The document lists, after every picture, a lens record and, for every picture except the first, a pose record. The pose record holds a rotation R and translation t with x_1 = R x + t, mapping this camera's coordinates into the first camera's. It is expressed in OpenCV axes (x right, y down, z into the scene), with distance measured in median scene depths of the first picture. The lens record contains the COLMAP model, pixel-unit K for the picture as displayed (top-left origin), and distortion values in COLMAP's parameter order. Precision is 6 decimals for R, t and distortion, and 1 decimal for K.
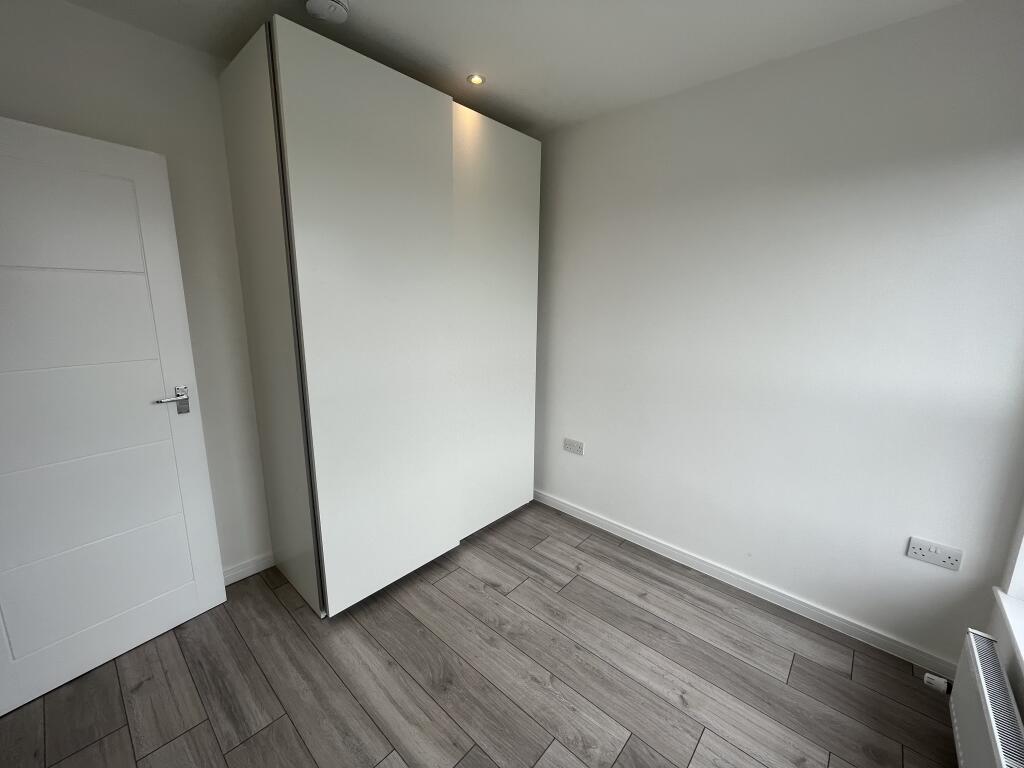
lens RADIAL K [[413.2, 0, 511.6], [0, 413.2, 383.3], [0, 0, 1]] dist [-0.002513, -0.000292]
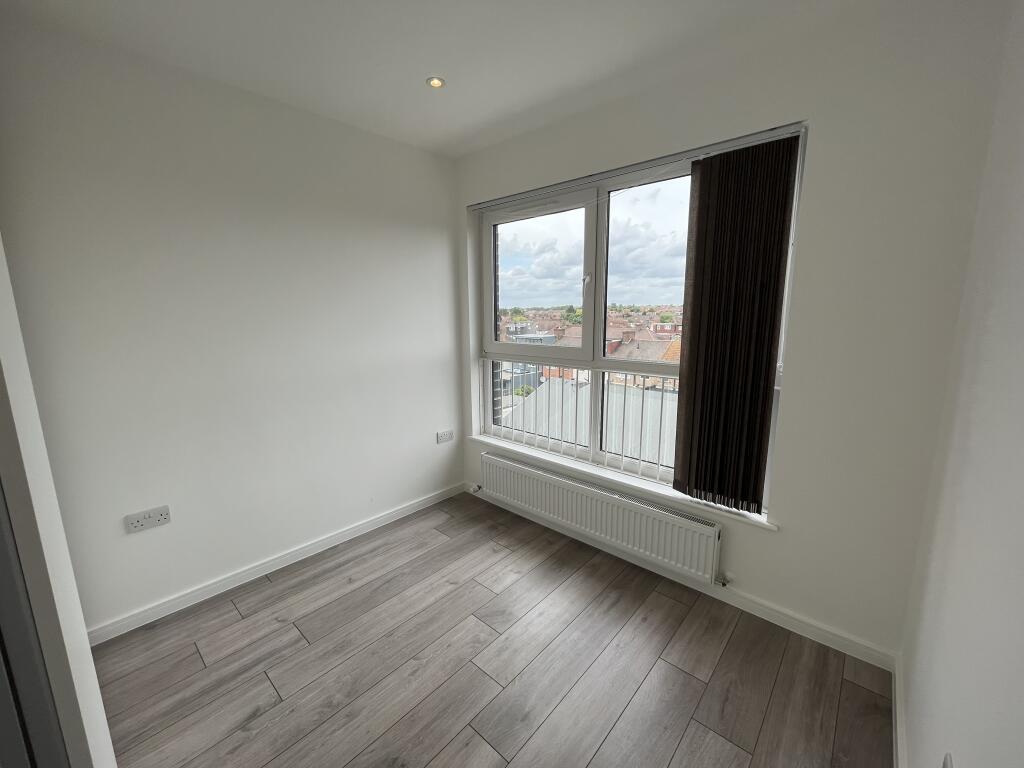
lens RADIAL K [[413.2, 0, 514.6], [0, 413.2, 382.4], [0, 0, 1]] dist [-0.002513, -0.000292]
pose [[-0.002484, -0.185573, 0.982627, -0.683966], [0.207623, 0.961122, 0.182037, -0.088086], [-0.978206, 0.204468, 0.036142, 0.482687]]
